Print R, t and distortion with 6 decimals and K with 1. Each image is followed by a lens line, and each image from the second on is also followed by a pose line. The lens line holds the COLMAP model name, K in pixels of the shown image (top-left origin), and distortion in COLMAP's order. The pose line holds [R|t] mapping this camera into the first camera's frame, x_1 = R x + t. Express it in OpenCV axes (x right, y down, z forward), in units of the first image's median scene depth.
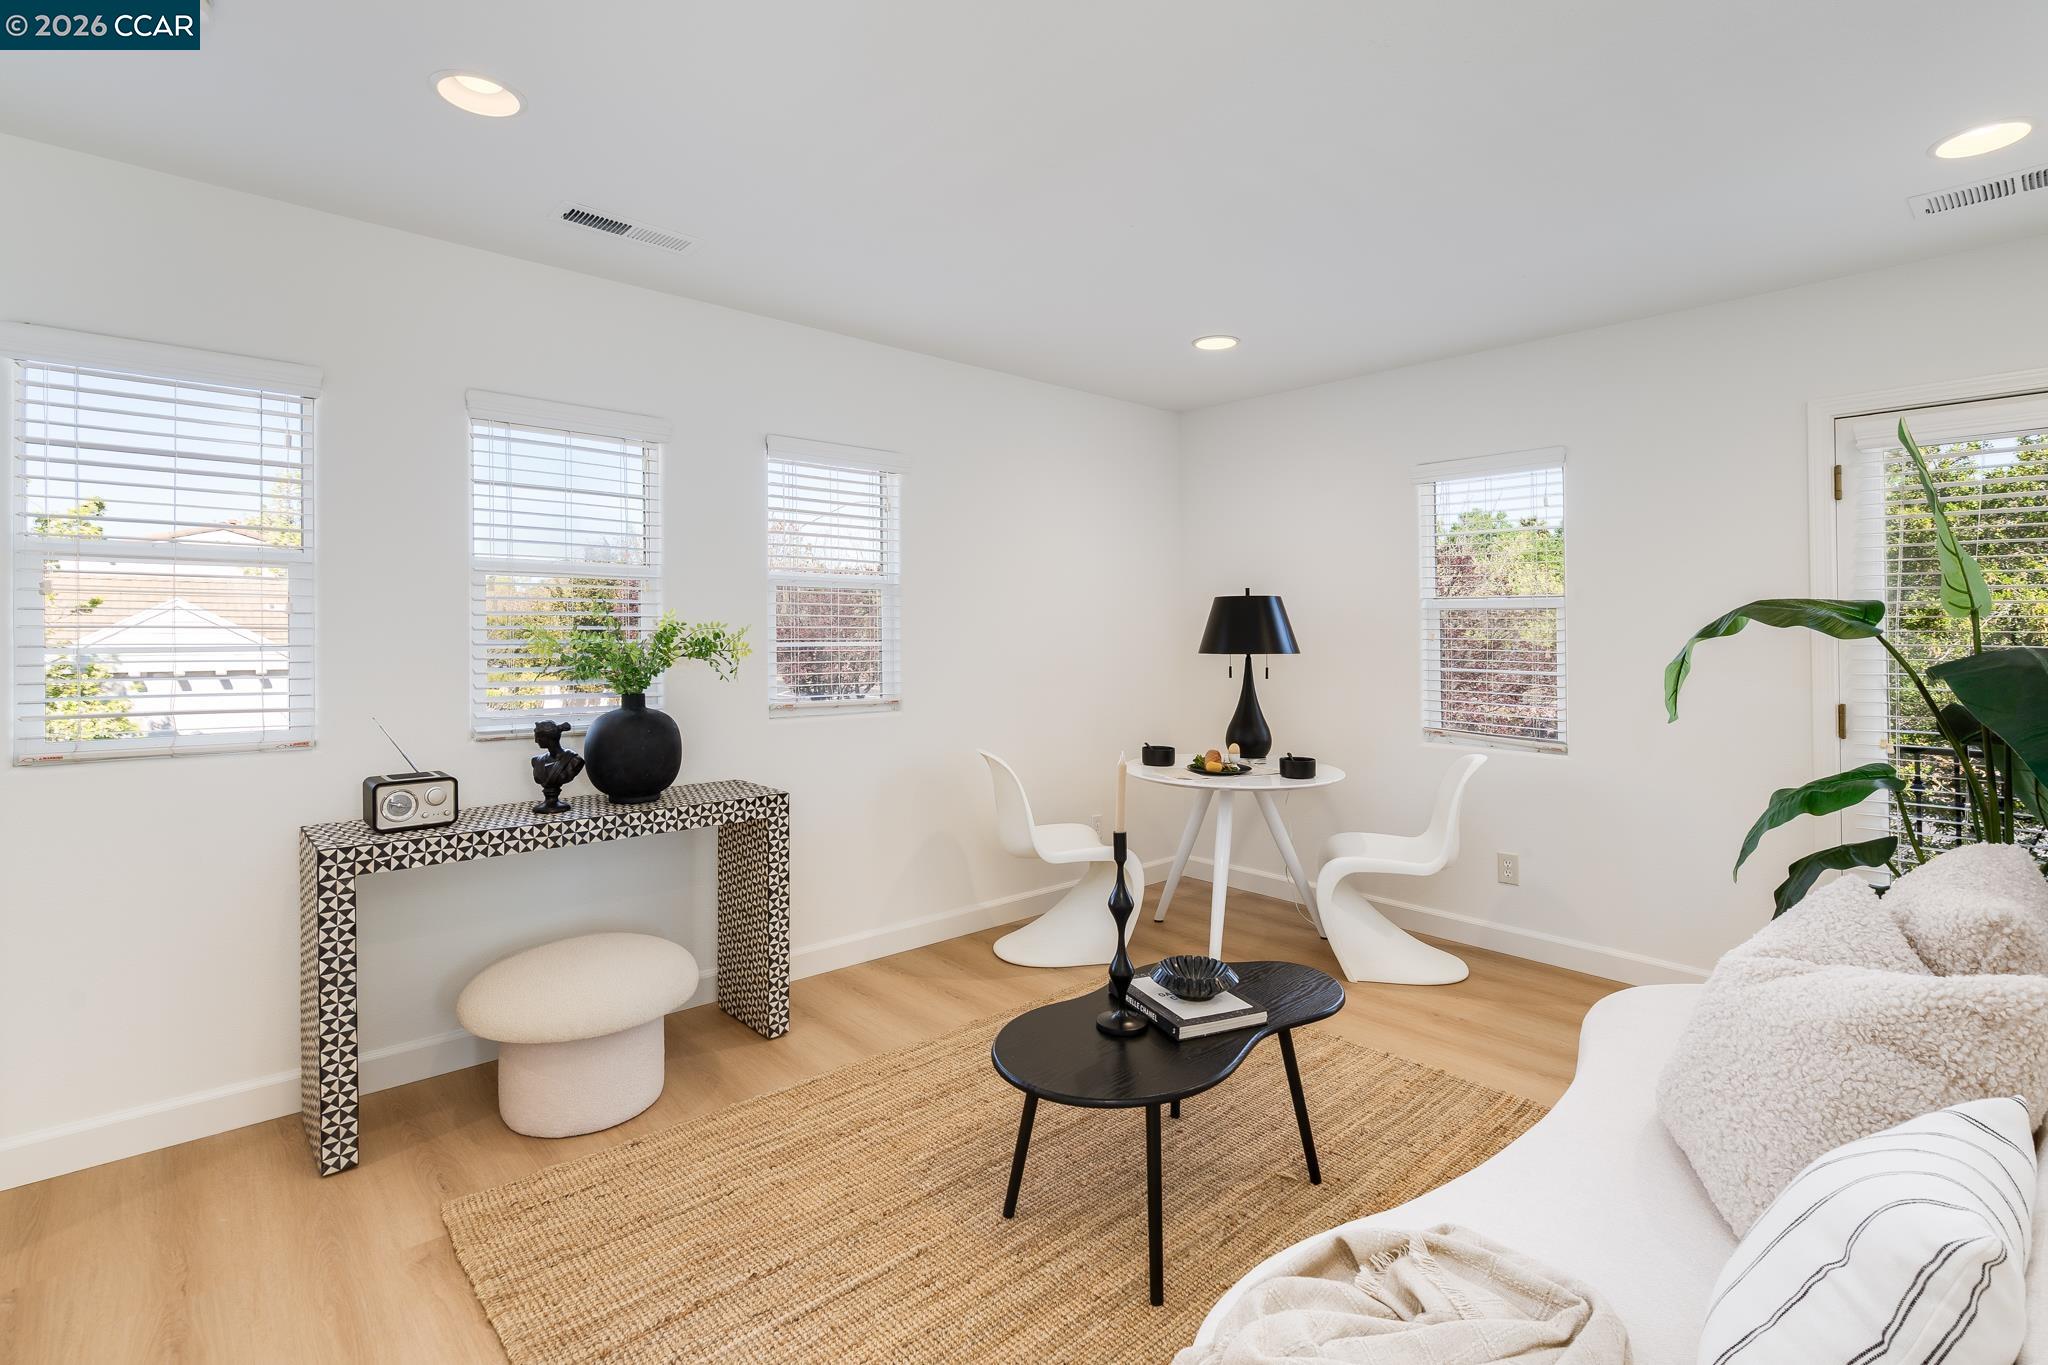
lens RADIAL K [[961.0, 0, 1028.8], [0, 961.0, 638.9], [0, 0, 1]] dist [0.001781, 0.000328]
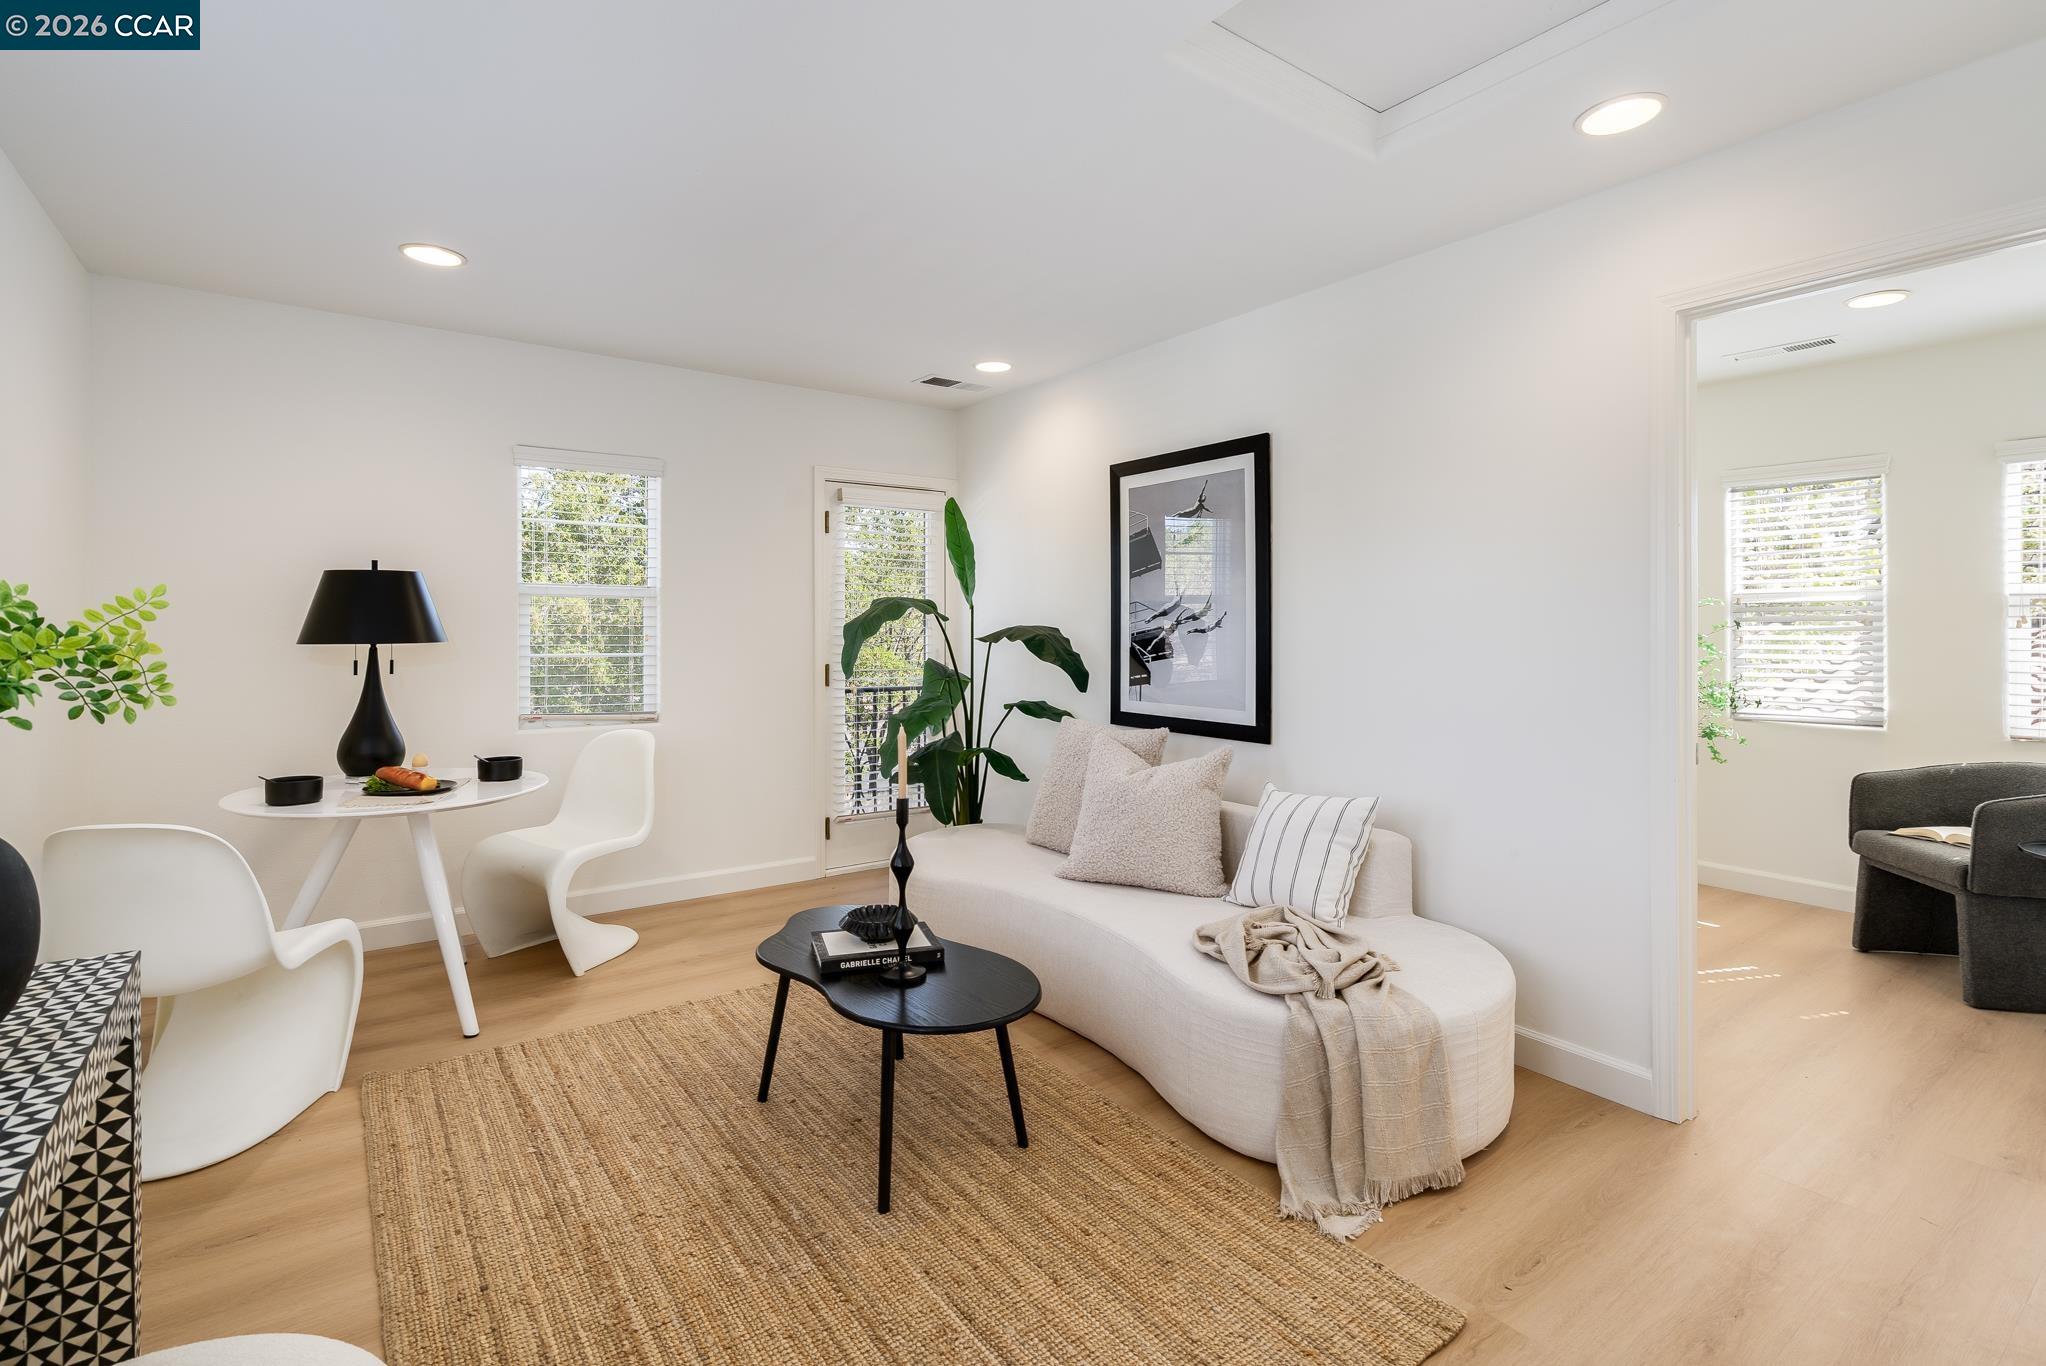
lens RADIAL K [[960.1, 0, 1027.8], [0, 960.1, 639.4], [0, 0, 1]] dist [0.001781, 0.000328]
pose [[0.099614, -0.018483, 0.994854, -0.558515], [0.005699, 0.999822, 0.018004, 0.001054], [-0.995010, 0.003876, 0.099701, 0.435130]]
